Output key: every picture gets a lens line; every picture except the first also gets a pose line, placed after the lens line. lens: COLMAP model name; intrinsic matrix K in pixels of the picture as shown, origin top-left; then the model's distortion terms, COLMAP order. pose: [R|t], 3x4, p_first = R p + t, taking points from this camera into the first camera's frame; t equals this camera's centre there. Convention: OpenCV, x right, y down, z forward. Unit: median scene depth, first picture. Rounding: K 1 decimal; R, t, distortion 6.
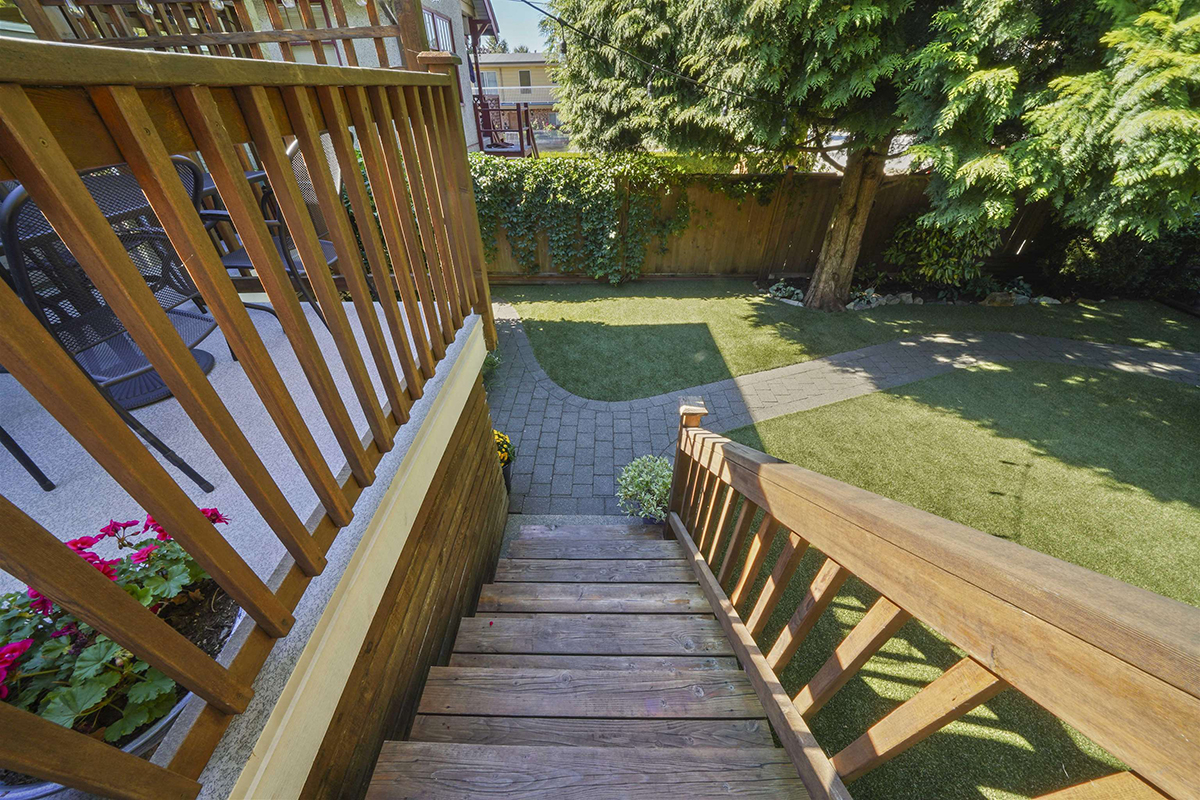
lens RADIAL K [[415.0, 0, 600.0], [0, 415.0, 400.0], [0, 0, 1]] dist [-0.017319, 0.000081]
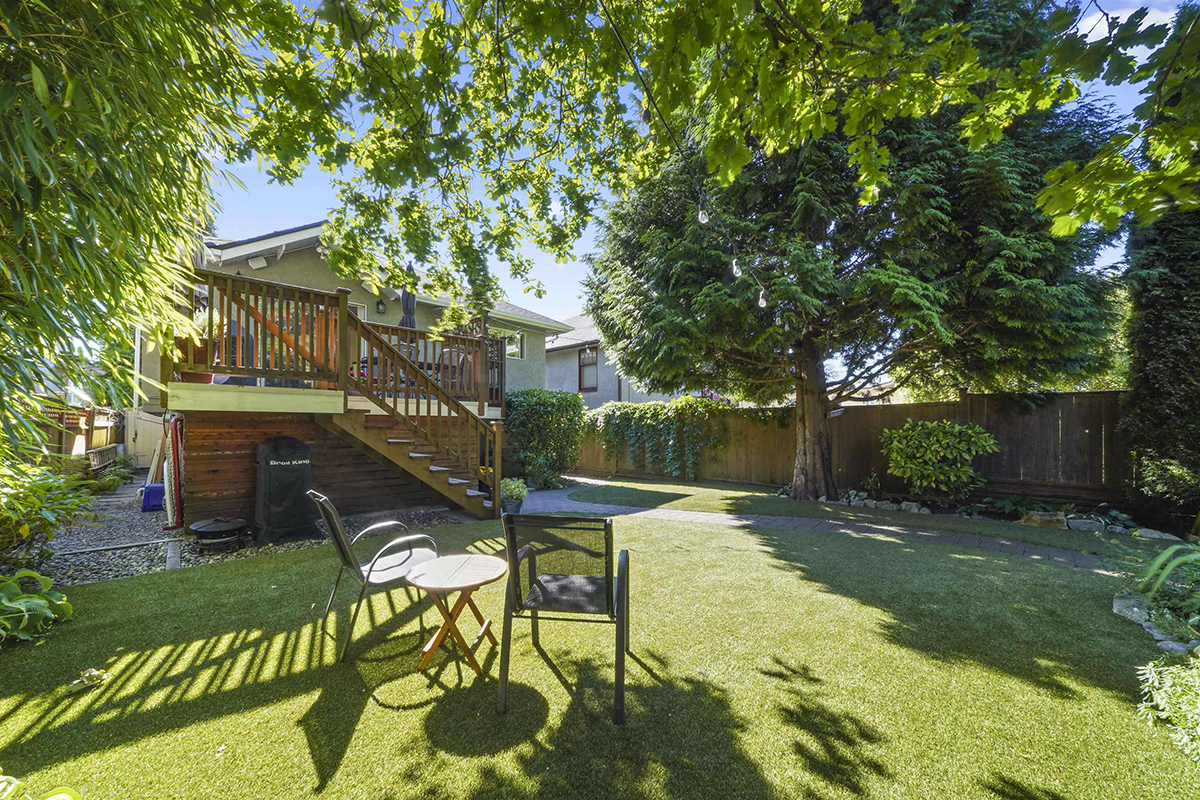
lens RADIAL K [[415.0, 0, 600.0], [0, 415.0, 400.0], [0, 0, 1]] dist [-0.017319, 0.000081]
pose [[0.740261, -0.027705, -0.671749, 1.059766], [-0.405401, 0.778679, -0.478863, 0.370841], [0.536343, 0.626811, 0.565194, -0.086018]]
